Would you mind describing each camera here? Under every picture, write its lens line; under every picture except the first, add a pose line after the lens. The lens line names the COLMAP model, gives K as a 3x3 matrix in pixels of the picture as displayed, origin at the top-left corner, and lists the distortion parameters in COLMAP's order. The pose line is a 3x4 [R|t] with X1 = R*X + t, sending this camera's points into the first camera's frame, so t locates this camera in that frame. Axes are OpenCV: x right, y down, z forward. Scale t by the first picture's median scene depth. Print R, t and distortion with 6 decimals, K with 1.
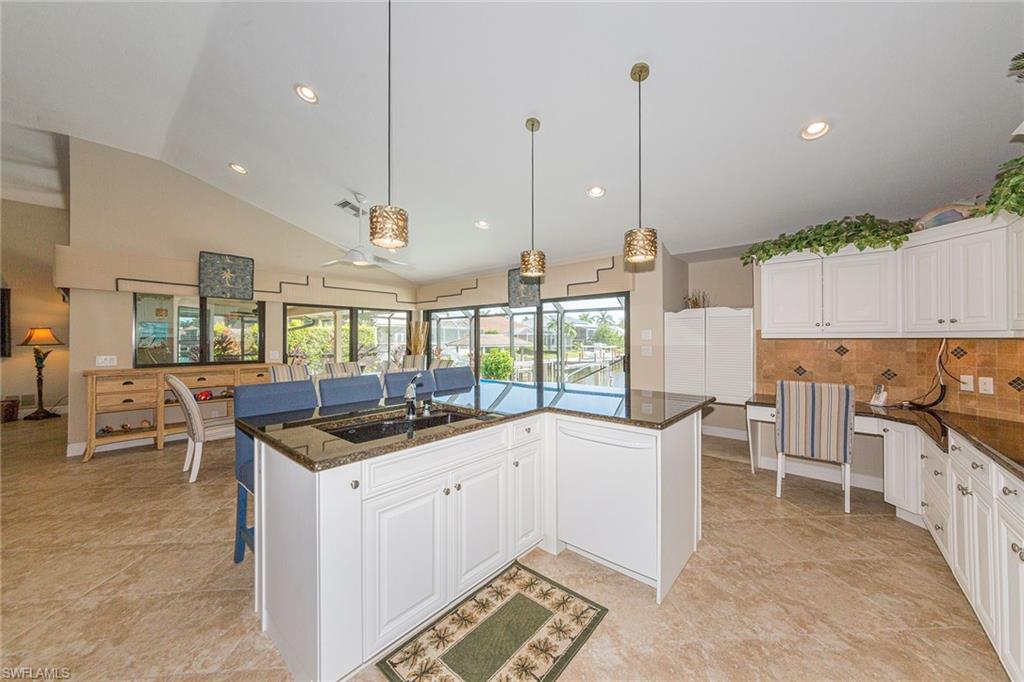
lens RADIAL K [[364.9, 0, 512.3], [0, 364.9, 340.5], [0, 0, 1]] dist [0.001567, 0.000602]
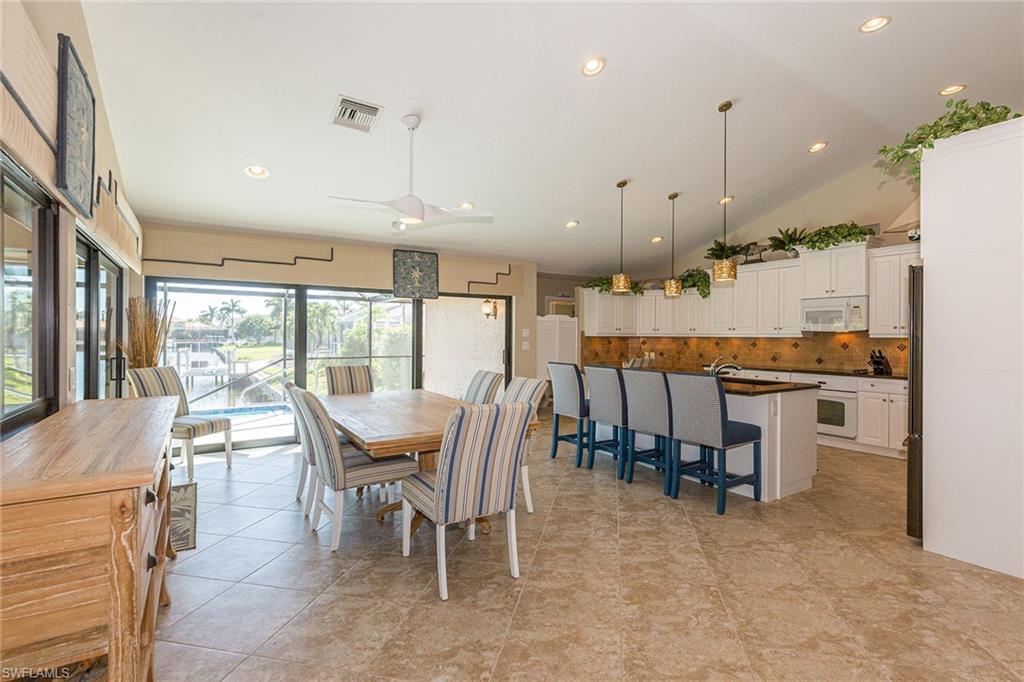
lens RADIAL K [[482.0, 0, 511.9], [0, 482.0, 336.1], [0, 0, 1]] dist [-0.001166, -0.000222]
pose [[0.280533, -0.001037, 0.959844, -1.885887], [-0.004557, 0.999987, 0.002412, -0.012312], [-0.959834, -0.005050, 0.280524, 0.905172]]
